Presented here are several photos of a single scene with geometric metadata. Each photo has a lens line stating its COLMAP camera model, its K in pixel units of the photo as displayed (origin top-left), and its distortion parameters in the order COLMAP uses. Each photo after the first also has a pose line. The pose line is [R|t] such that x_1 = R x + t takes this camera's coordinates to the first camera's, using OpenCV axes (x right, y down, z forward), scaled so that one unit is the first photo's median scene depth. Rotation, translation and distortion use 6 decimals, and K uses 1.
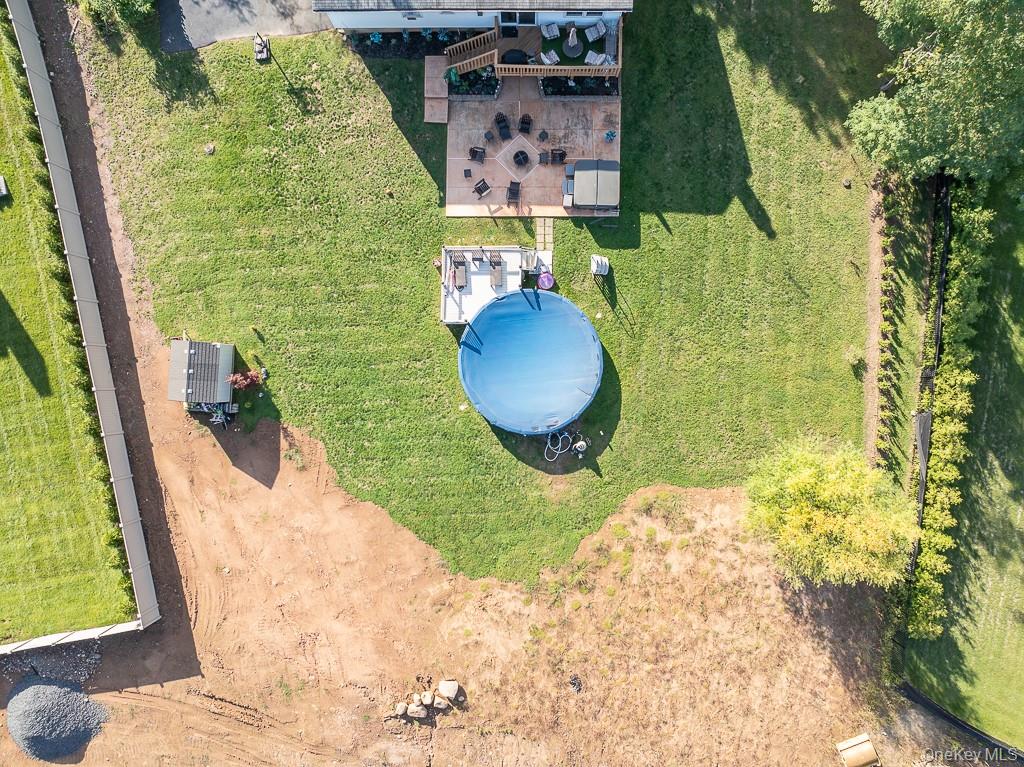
lens RADIAL K [[718.7, 0, 516.0], [0, 718.7, 383.6], [0, 0, 1]] dist [-0.055530, 0.030418]
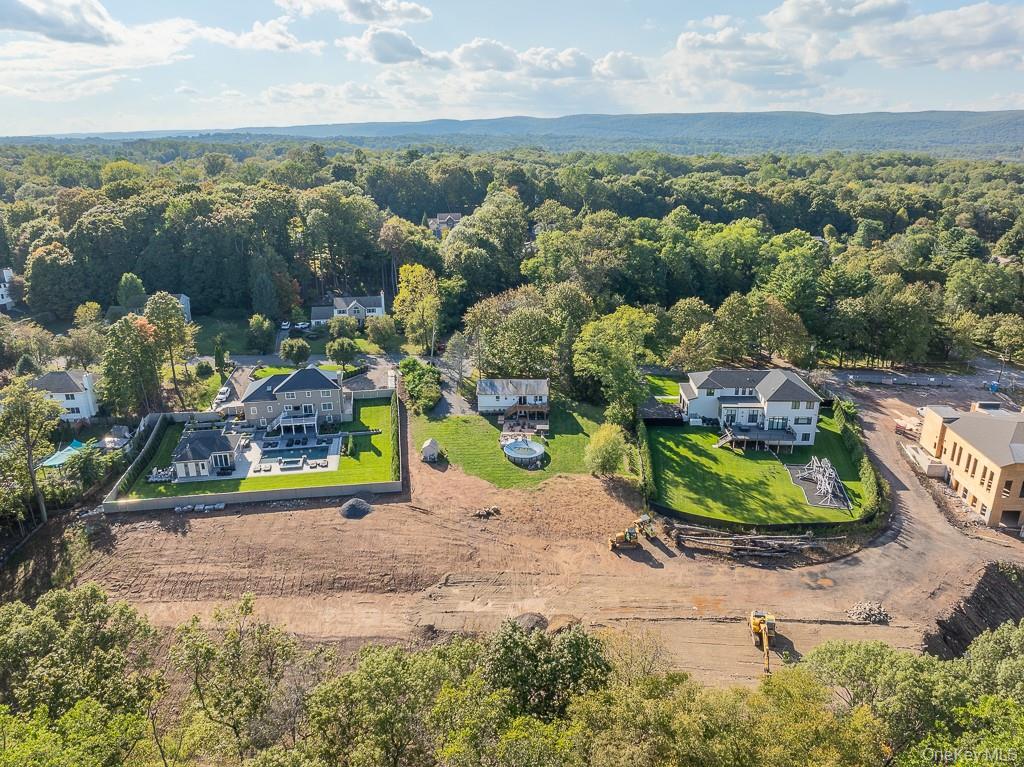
lens RADIAL K [[718.7, 0, 516.0], [0, 718.7, 383.6], [0, 0, 1]] dist [-0.055530, 0.030418]
pose [[0.999636, 0.014413, -0.022803, 0.052835], [-0.026312, 0.334463, -0.942041, 3.089017], [-0.005951, 0.942299, 0.334721, -0.477428]]
